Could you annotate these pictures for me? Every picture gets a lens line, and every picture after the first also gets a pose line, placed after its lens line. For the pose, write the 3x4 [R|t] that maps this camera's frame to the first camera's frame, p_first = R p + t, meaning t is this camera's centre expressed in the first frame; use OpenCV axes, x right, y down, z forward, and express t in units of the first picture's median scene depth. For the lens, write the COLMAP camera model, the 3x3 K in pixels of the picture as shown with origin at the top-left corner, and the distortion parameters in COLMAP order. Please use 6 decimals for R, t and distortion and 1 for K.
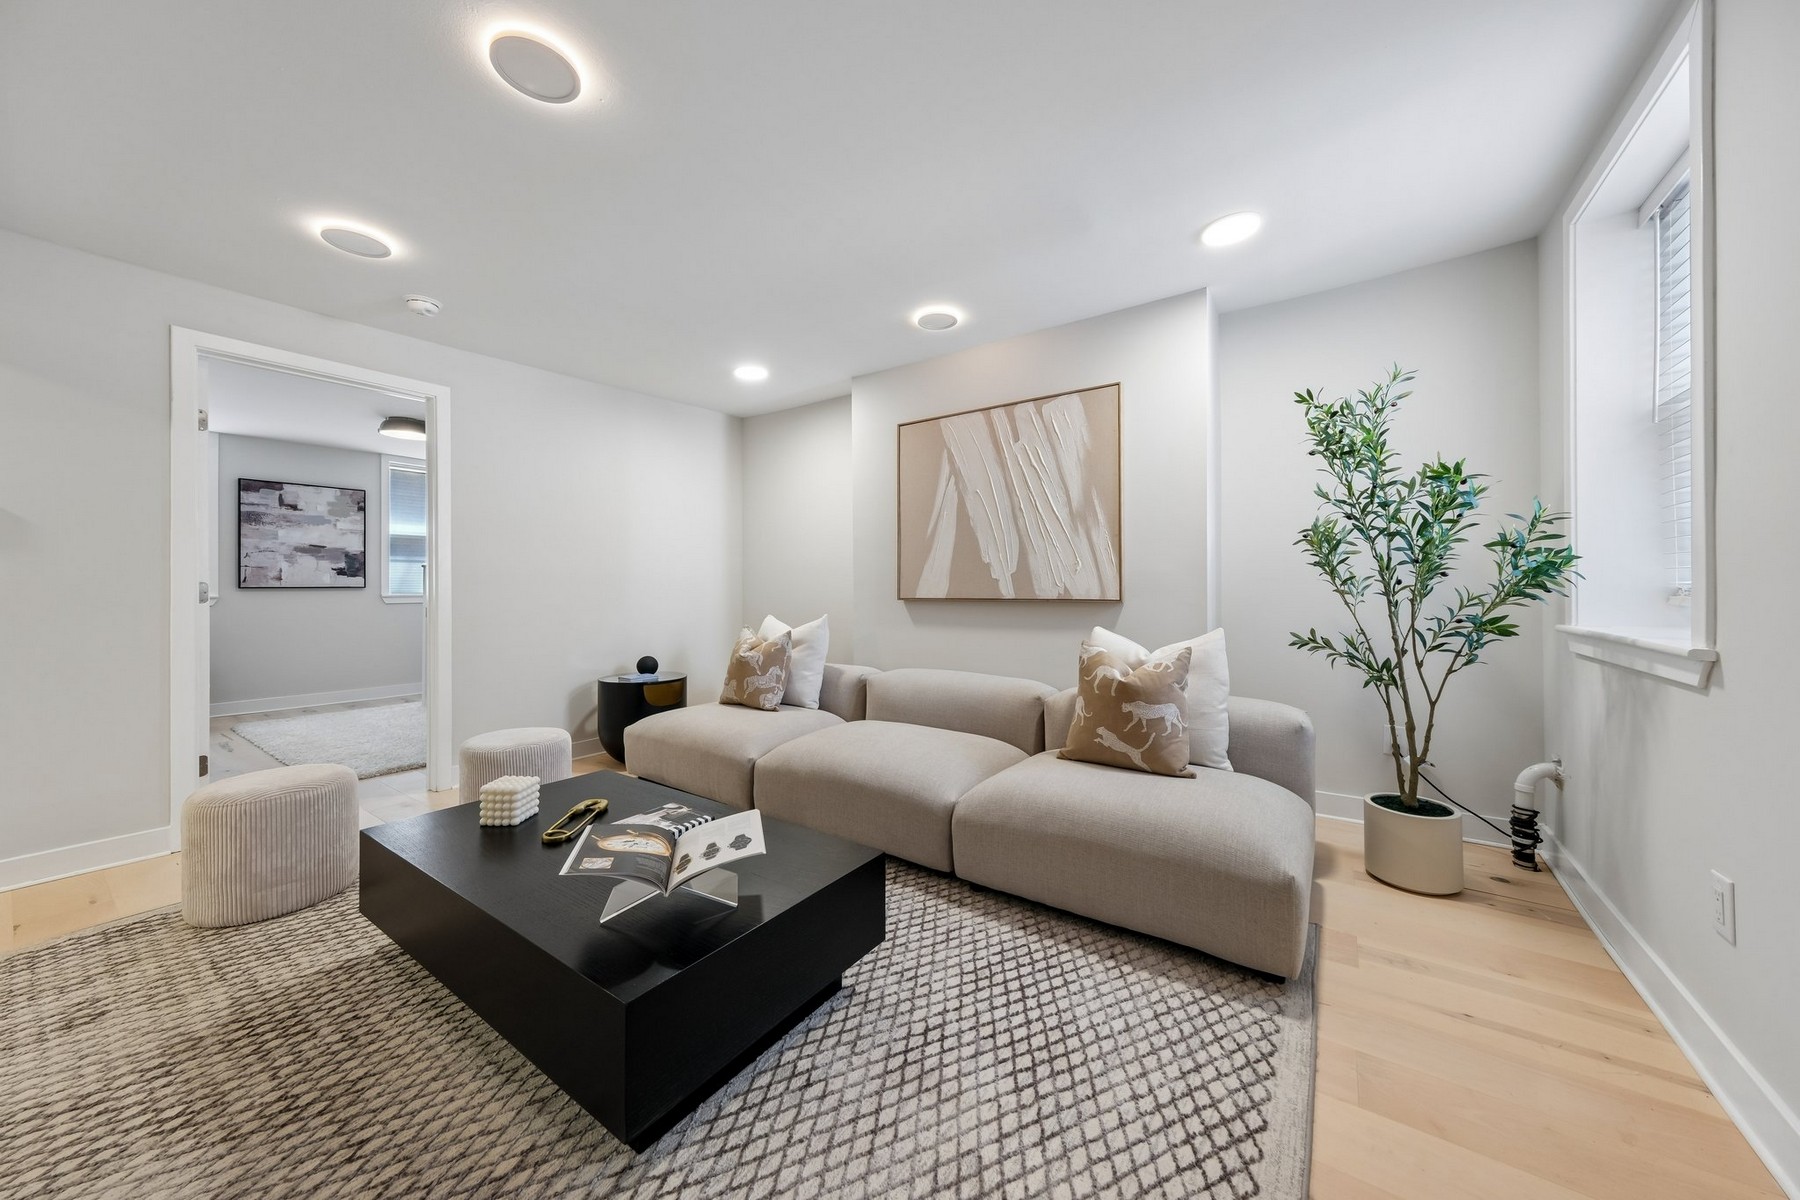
lens RADIAL K [[628.7, 0, 901.8], [0, 628.7, 584.0], [0, 0, 1]] dist [0.007029, 0.001730]
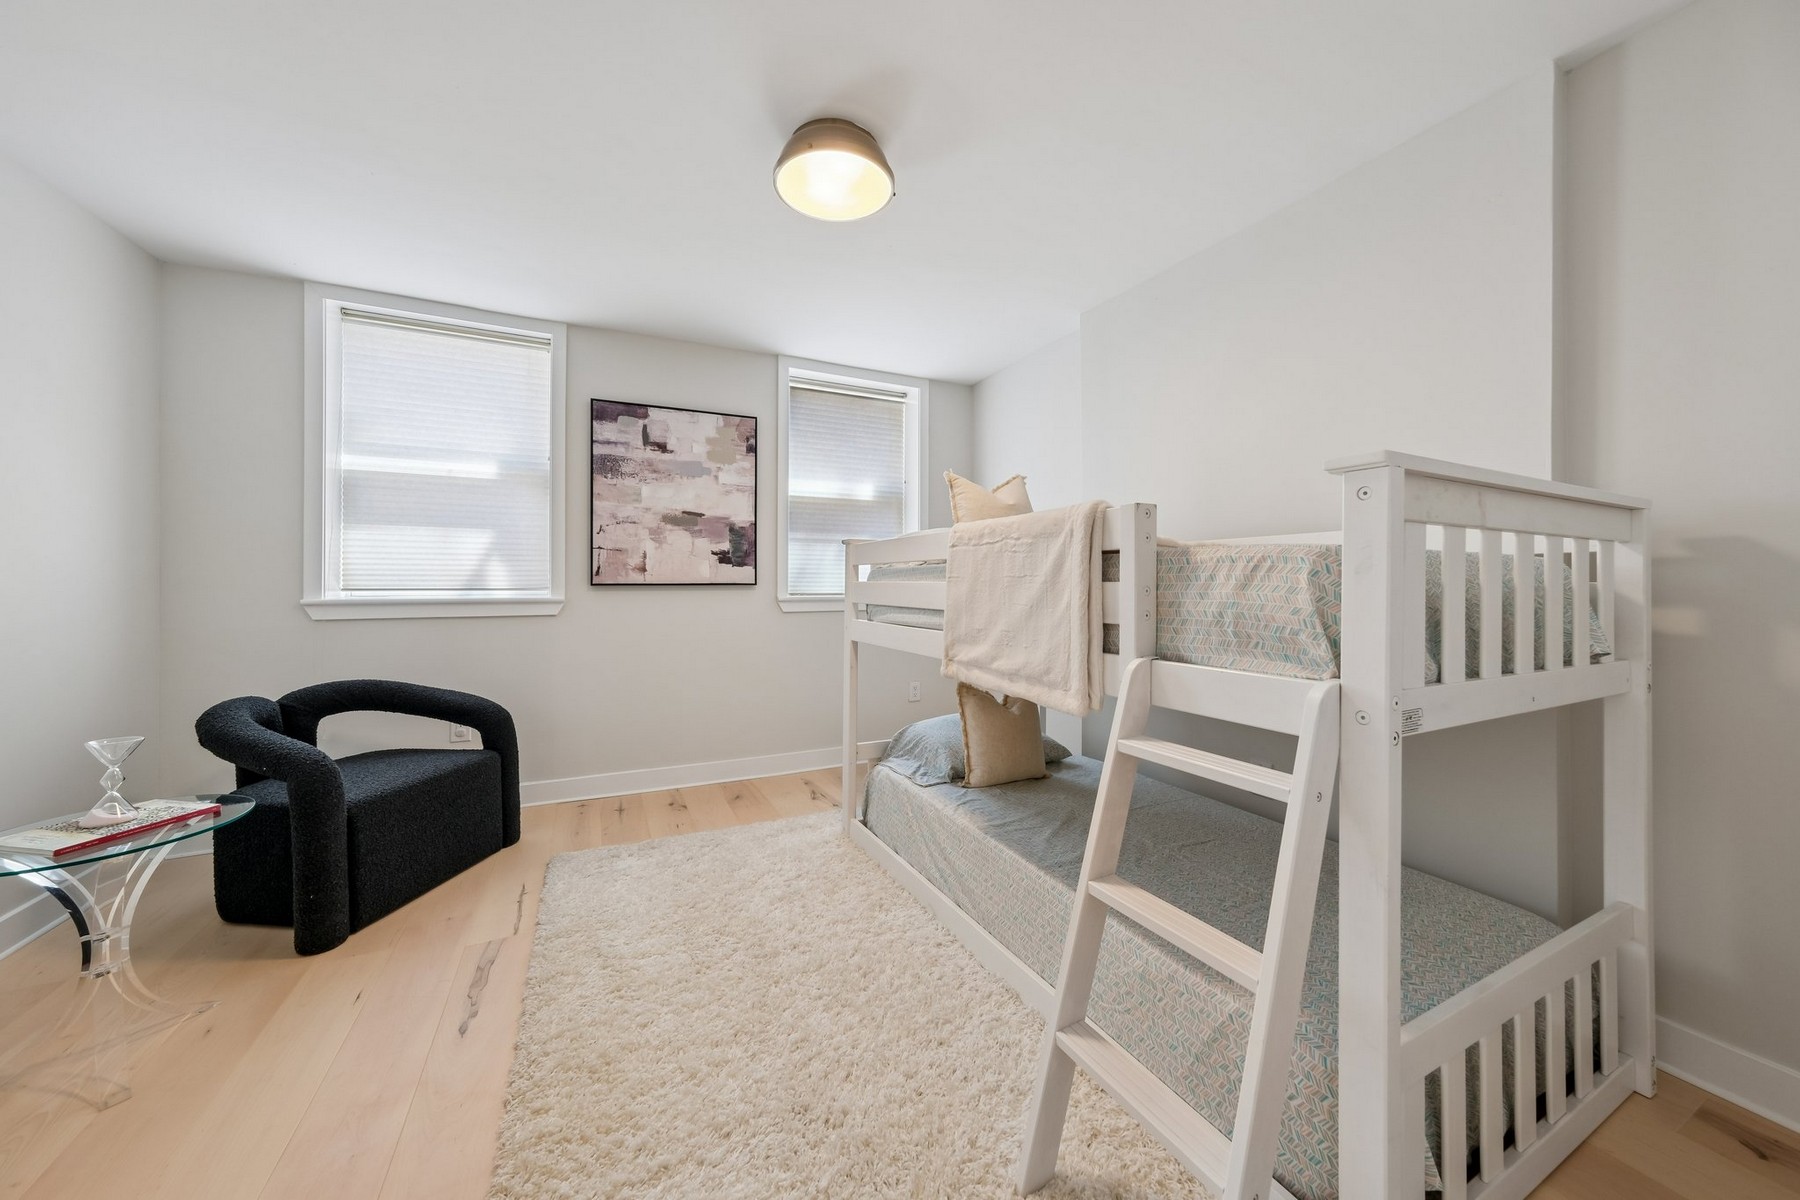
lens RADIAL K [[628.7, 0, 899.0], [0, 628.7, 586.3], [0, 0, 1]] dist [0.007029, 0.001730]
pose [[0.883483, 0.008285, -0.468389, -0.486111], [-0.003925, 0.999939, 0.010282, 0.000398], [0.468446, -0.007245, 0.883462, 0.580028]]
